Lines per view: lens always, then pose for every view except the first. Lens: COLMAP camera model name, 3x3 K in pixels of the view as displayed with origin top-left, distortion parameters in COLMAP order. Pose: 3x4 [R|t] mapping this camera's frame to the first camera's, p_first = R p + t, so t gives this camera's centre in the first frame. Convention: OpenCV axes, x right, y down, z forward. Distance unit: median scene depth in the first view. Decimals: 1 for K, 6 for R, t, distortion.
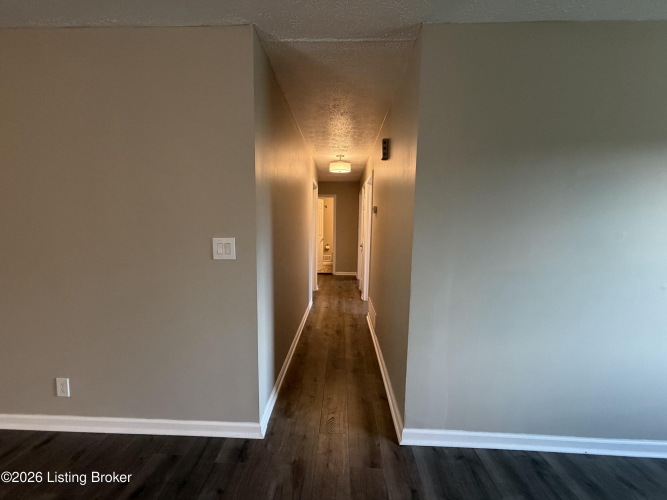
lens RADIAL K [[268.6, 0, 333.0], [0, 268.6, 248.9], [0, 0, 1]] dist [0.001519, -0.000115]
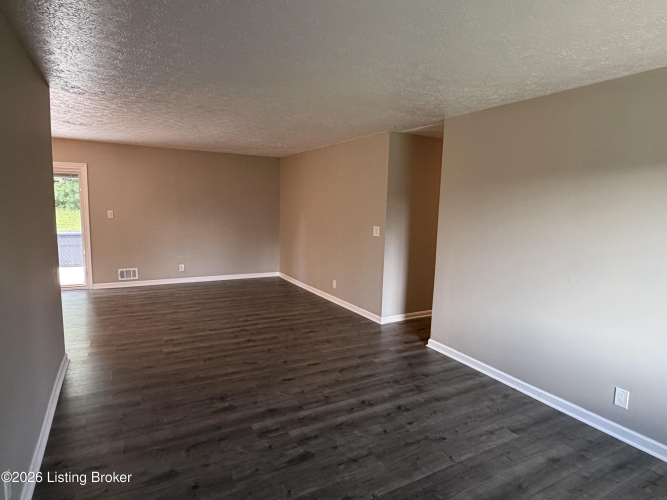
lens RADIAL K [[390.1, 0, 331.3], [0, 390.1, 250.8], [0, 0, 1]] dist [0.008887, 0.000862]
pose [[0.518890, 0.107553, -0.848048, 2.119895], [-0.102006, 0.992756, 0.063492, -0.008140], [0.848733, 0.053561, 0.526102, -0.976745]]
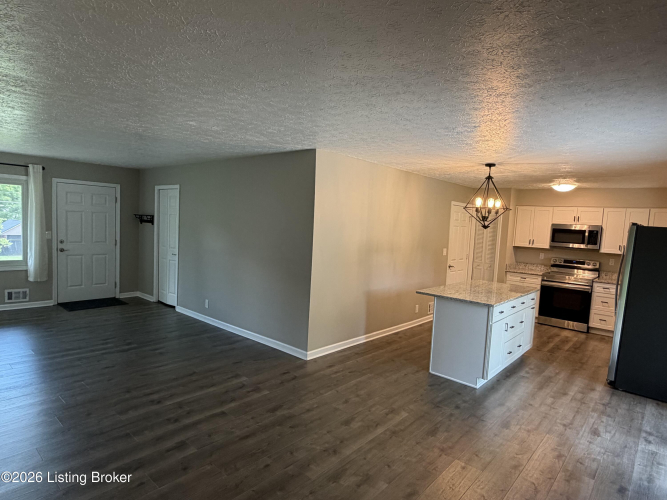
lens RADIAL K [[390.1, 0, 335.1], [0, 390.1, 250.8], [0, 0, 1]] dist [0.008887, 0.000862]
pose [[-0.779674, -0.096057, 0.618774, -2.382718], [0.000362, 0.988095, 0.153846, -0.304443], [-0.626185, 0.120174, -0.770357, 0.932757]]
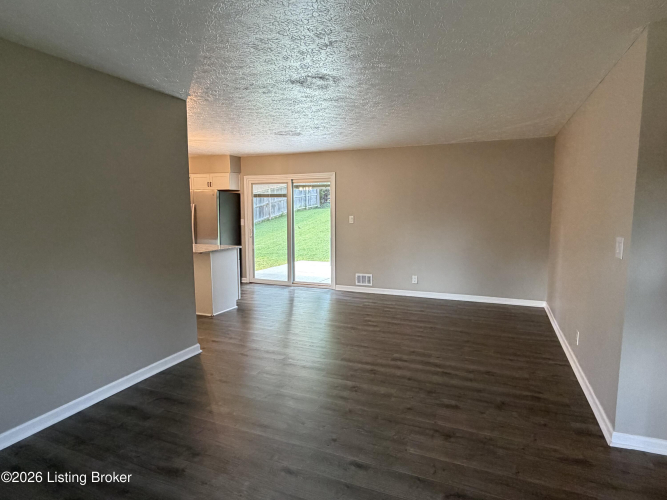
lens RADIAL K [[390.1, 0, 336.9], [0, 390.1, 236.3], [0, 0, 1]] dist [0.008887, 0.000862]
pose [[-0.341344, 0.058087, -0.938142, 1.431757], [-0.089051, 0.991601, 0.093799, -0.096807], [0.935710, 0.115560, -0.333304, 0.483806]]
